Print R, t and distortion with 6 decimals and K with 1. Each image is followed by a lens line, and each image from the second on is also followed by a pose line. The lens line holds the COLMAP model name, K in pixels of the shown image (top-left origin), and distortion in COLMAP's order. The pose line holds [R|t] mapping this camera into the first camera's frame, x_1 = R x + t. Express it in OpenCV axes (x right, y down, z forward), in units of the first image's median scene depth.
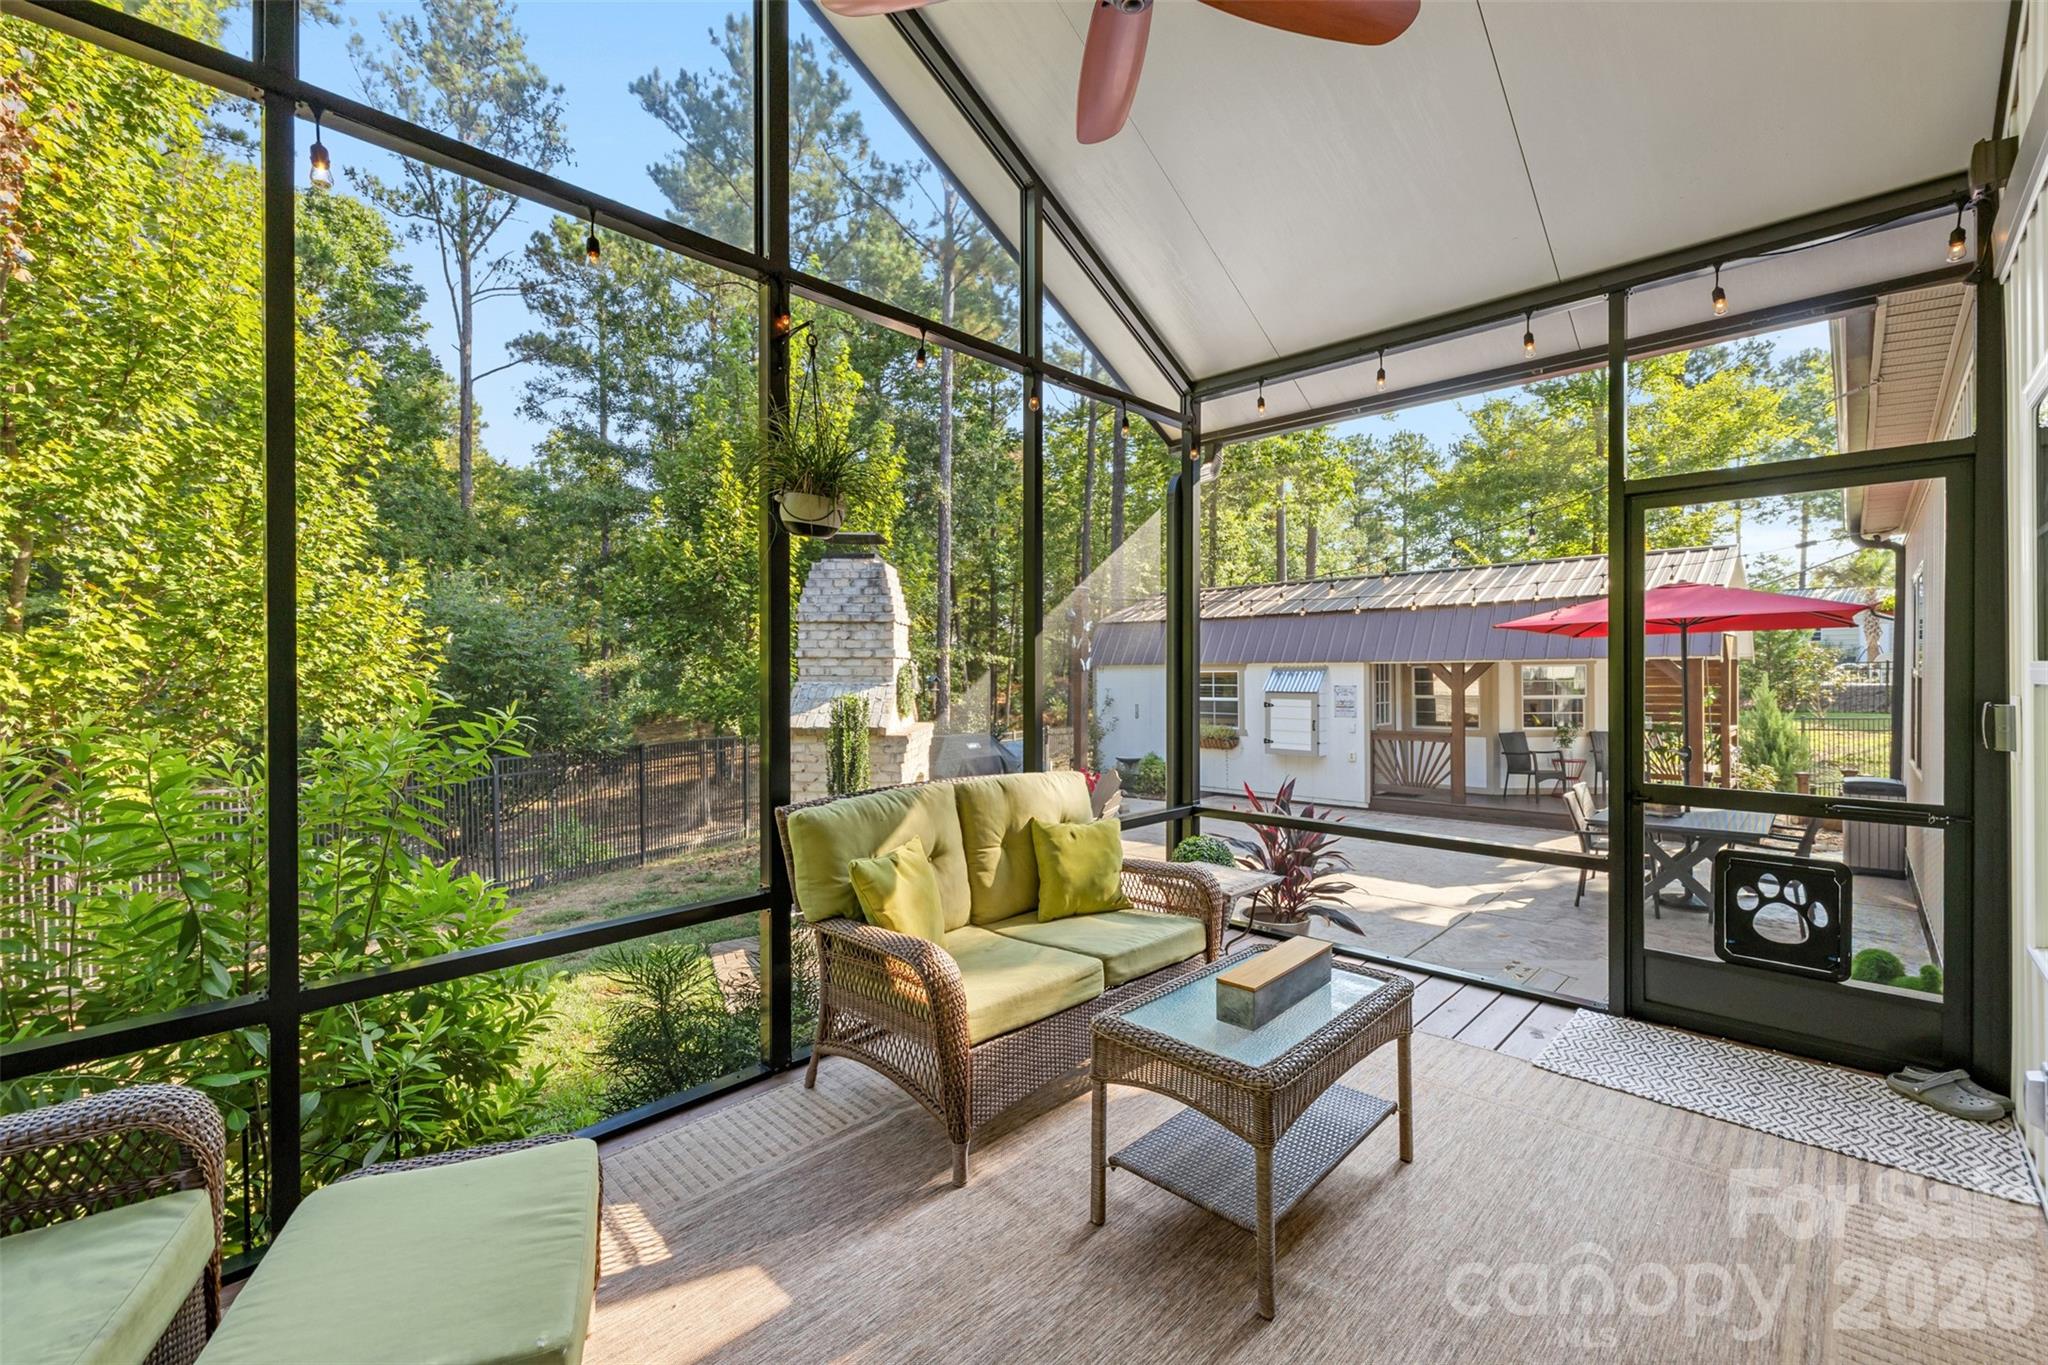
lens RADIAL K [[846.8, 0, 1020.6], [0, 846.8, 673.7], [0, 0, 1]] dist [0.000160, -0.000061]
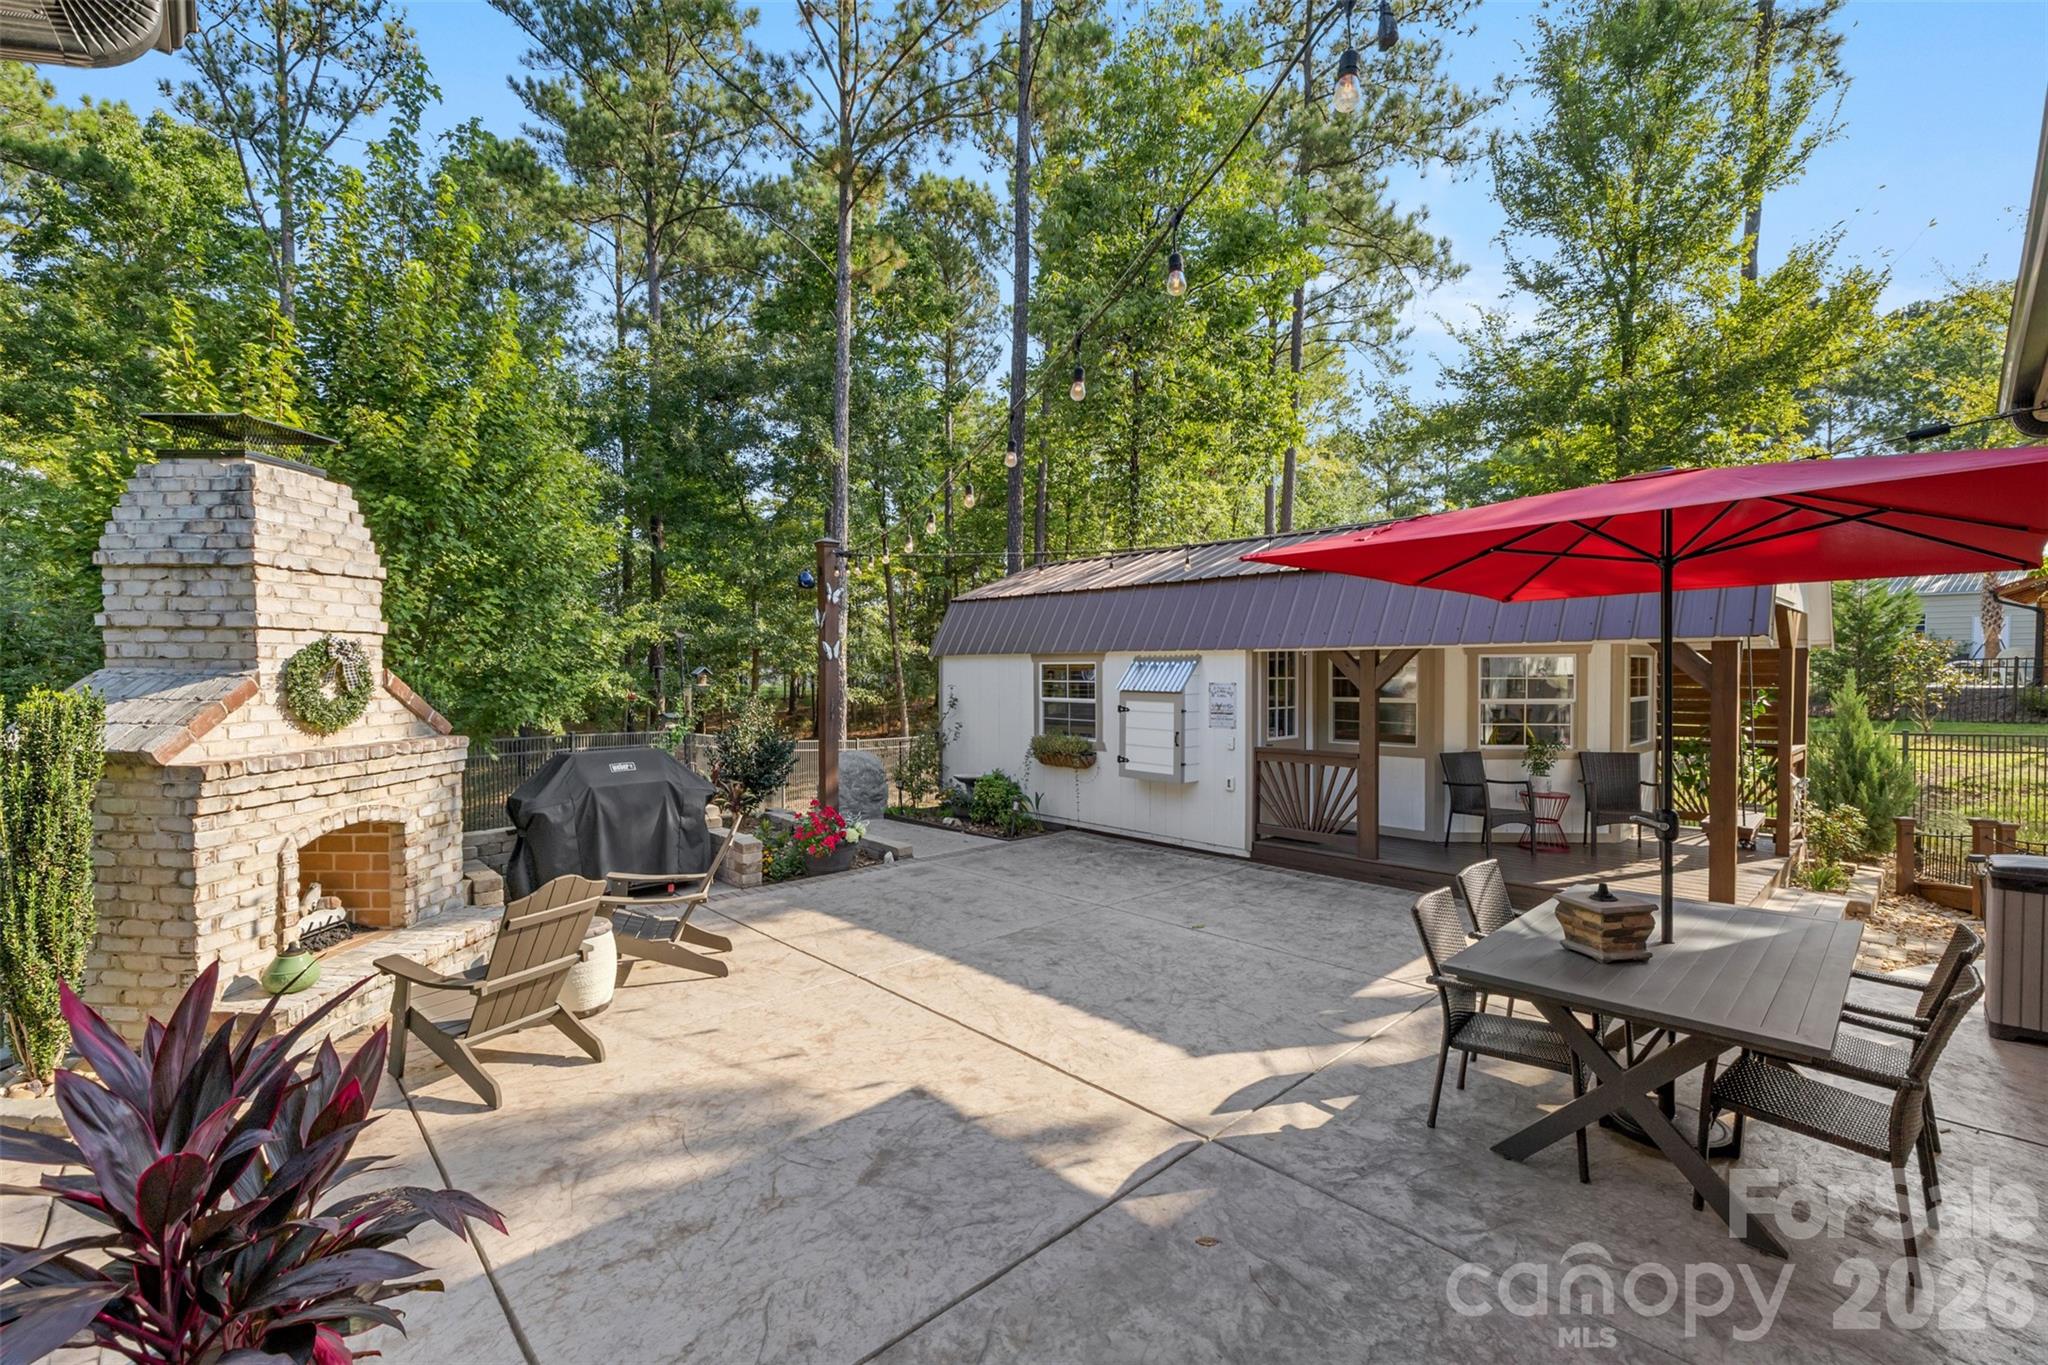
lens RADIAL K [[864.1, 0, 1023.0], [0, 864.1, 673.5], [0, 0, 1]] dist [-0.000848, -0.000028]
pose [[0.998804, 0.006014, -0.048517, 0.253443], [-0.005814, 0.999974, 0.004263, 0.004384], [0.048541, -0.003976, 0.998813, 0.278020]]
